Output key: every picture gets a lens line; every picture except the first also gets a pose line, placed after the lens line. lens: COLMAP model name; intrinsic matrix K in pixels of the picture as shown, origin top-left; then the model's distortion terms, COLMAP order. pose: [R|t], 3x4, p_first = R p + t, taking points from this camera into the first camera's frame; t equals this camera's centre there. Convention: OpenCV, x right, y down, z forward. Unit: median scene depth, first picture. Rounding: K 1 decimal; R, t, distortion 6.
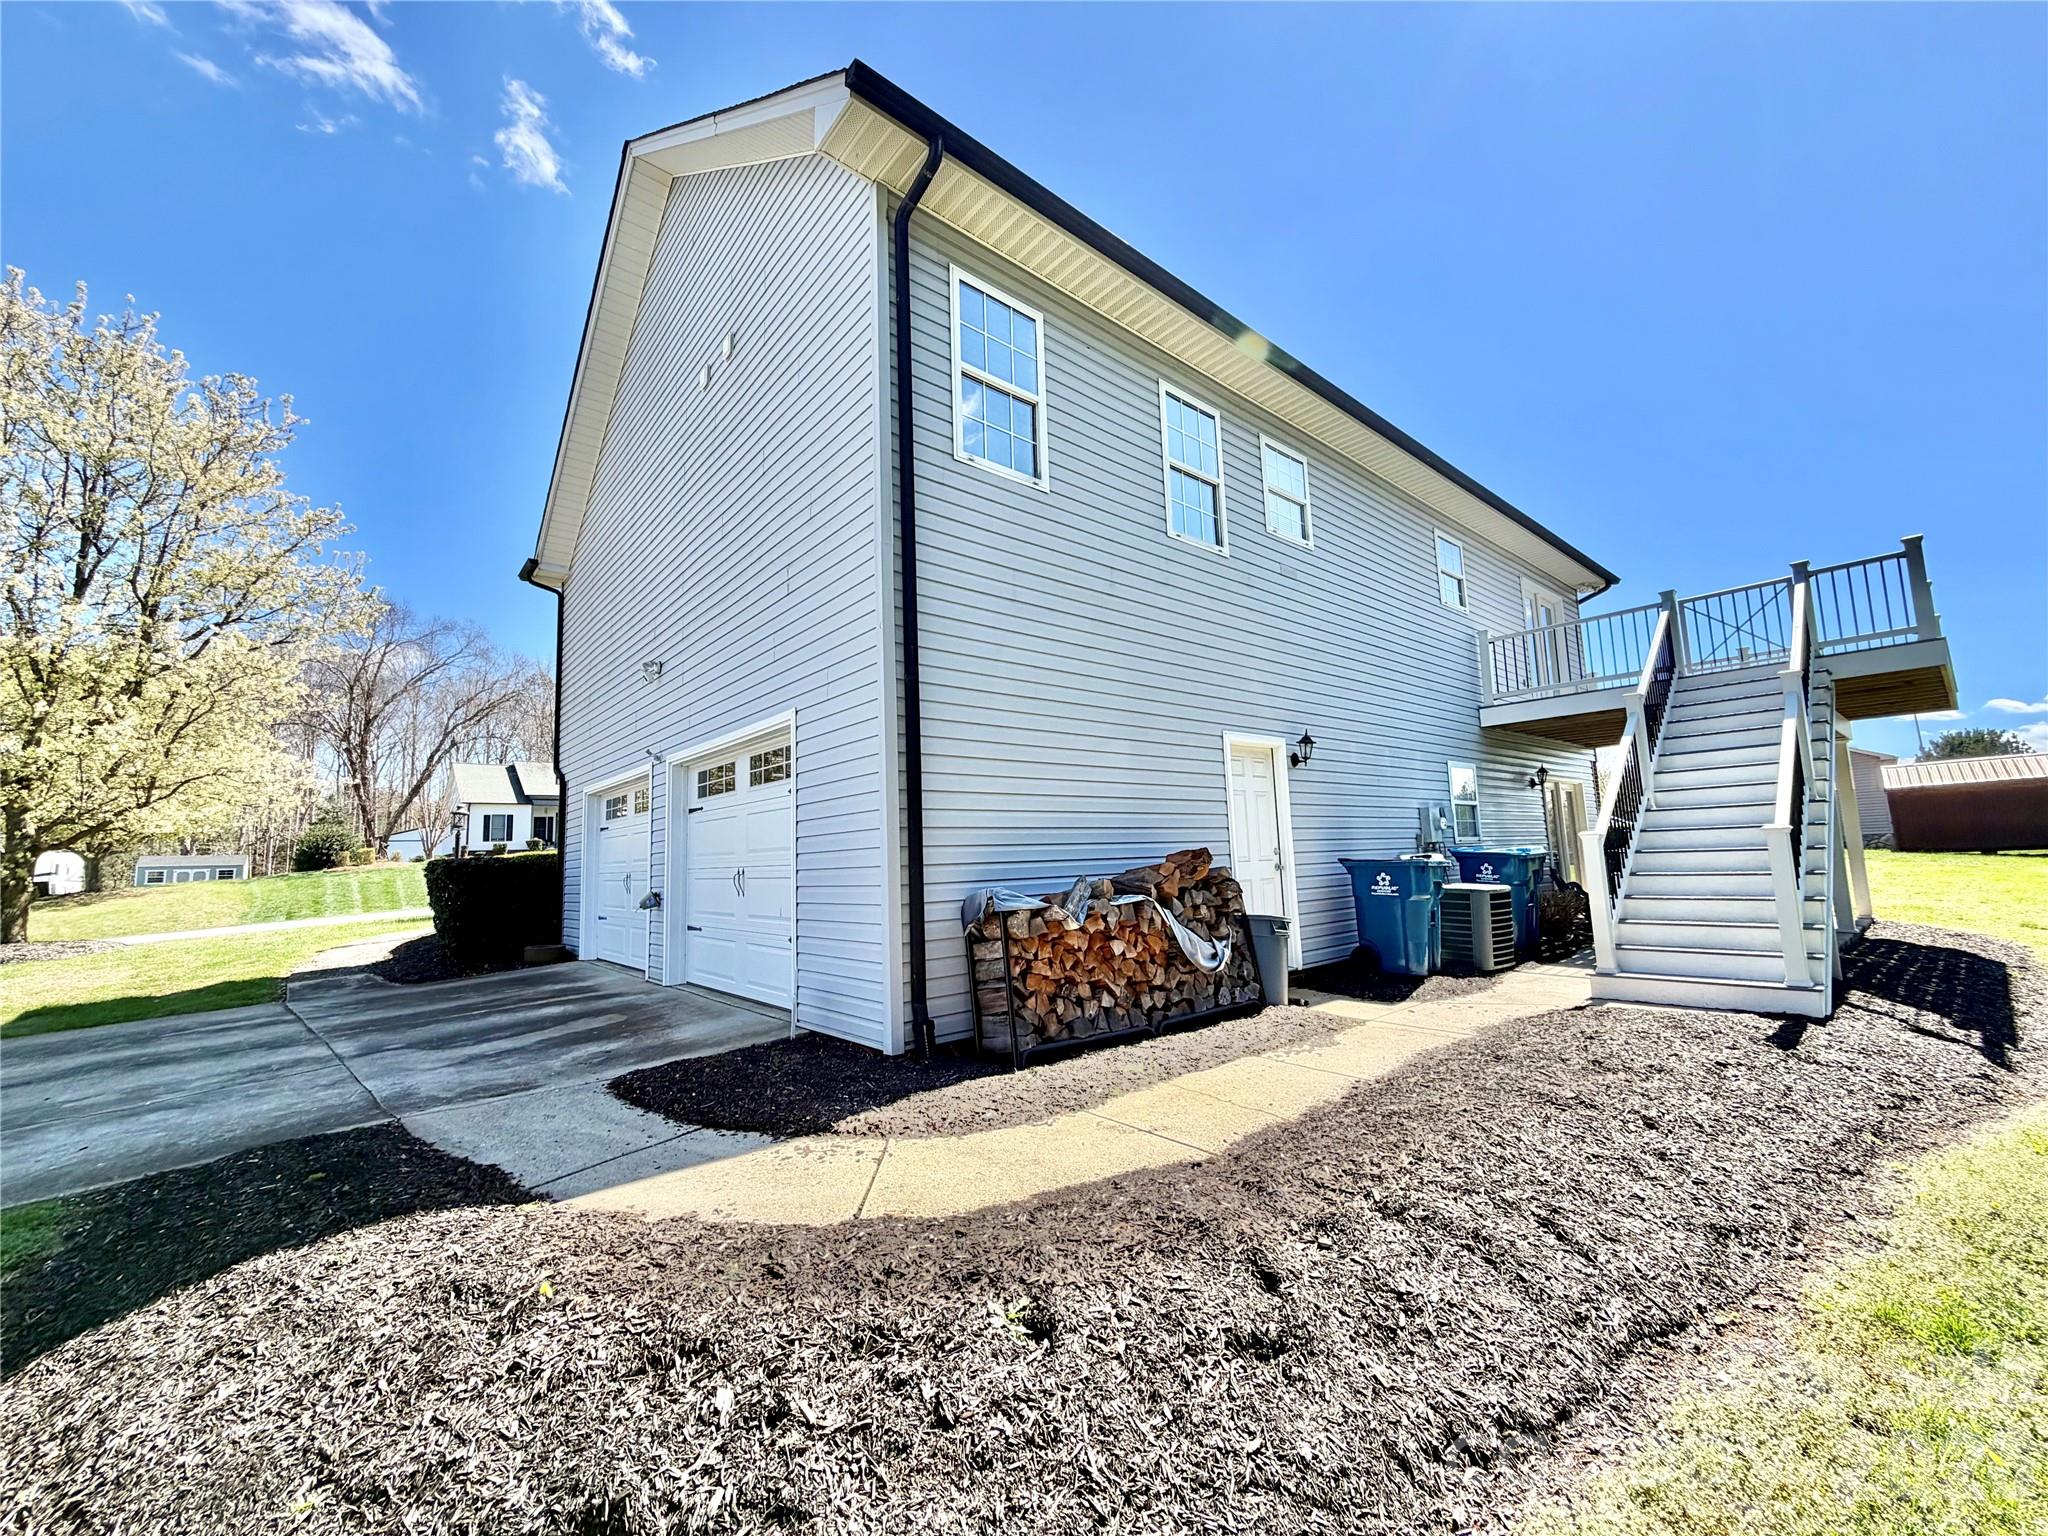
lens RADIAL K [[819.3, 0, 1025.1], [0, 819.3, 764.3], [0, 0, 1]] dist [0.000277, -0.000106]
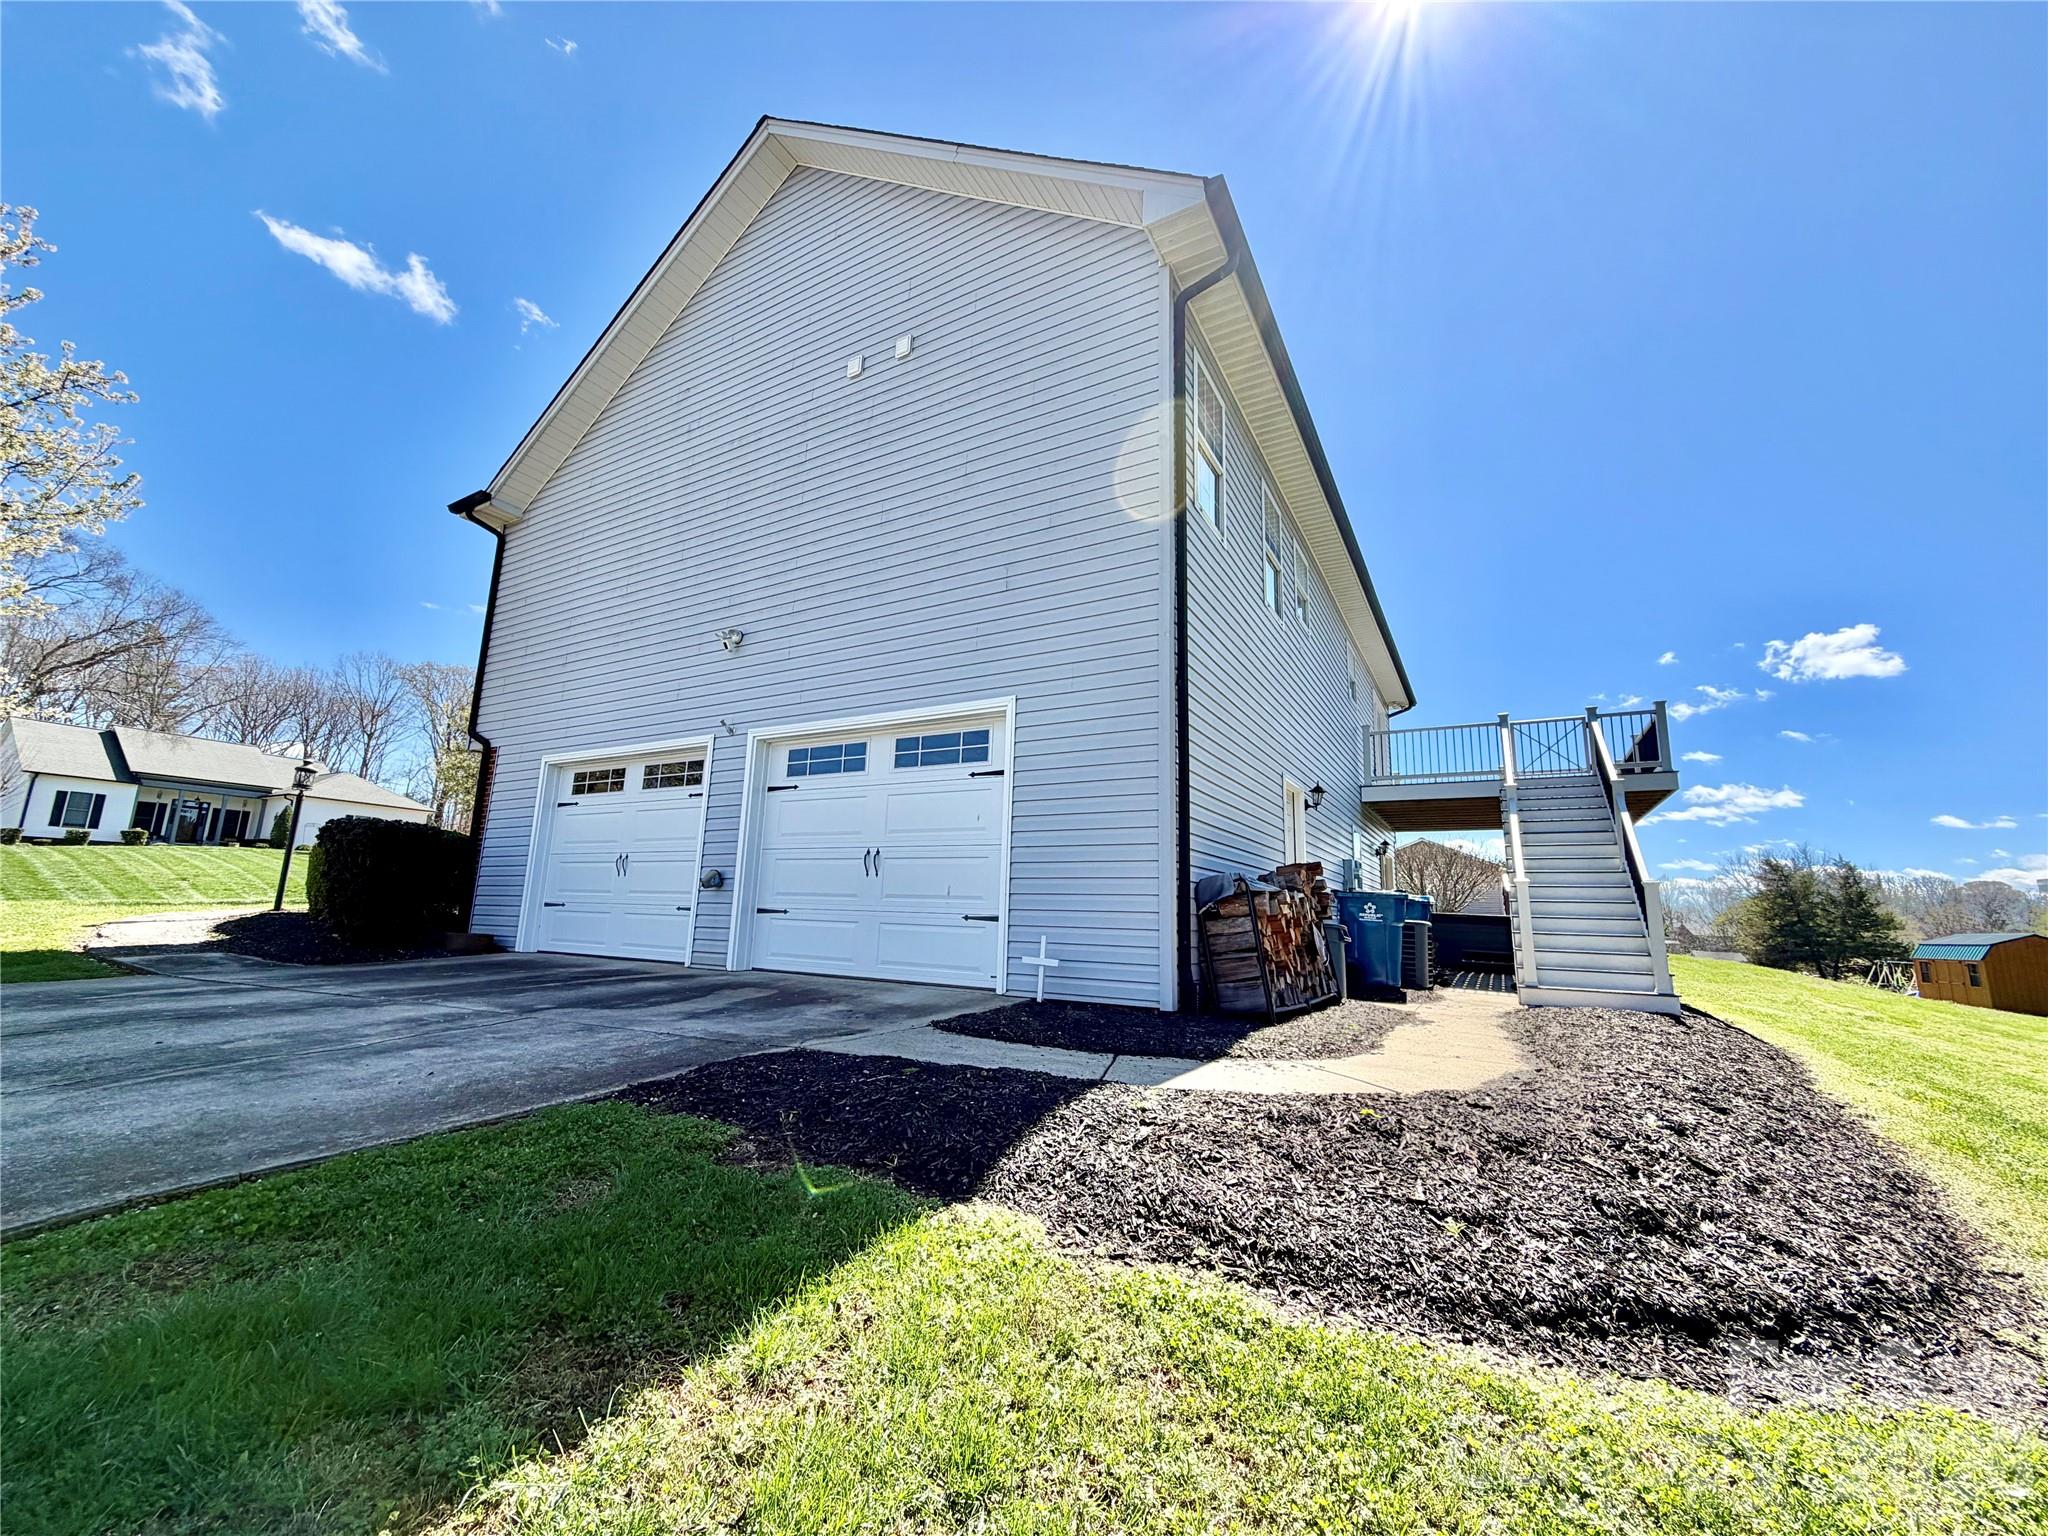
lens RADIAL K [[819.3, 0, 1027.9], [0, 819.3, 765.7], [0, 0, 1]] dist [0.000277, -0.000106]
pose [[0.939660, 0.125936, 0.318086, -0.379415], [-0.103276, 0.990823, -0.087197, 0.072117], [-0.326149, 0.049085, 0.944043, -0.005284]]
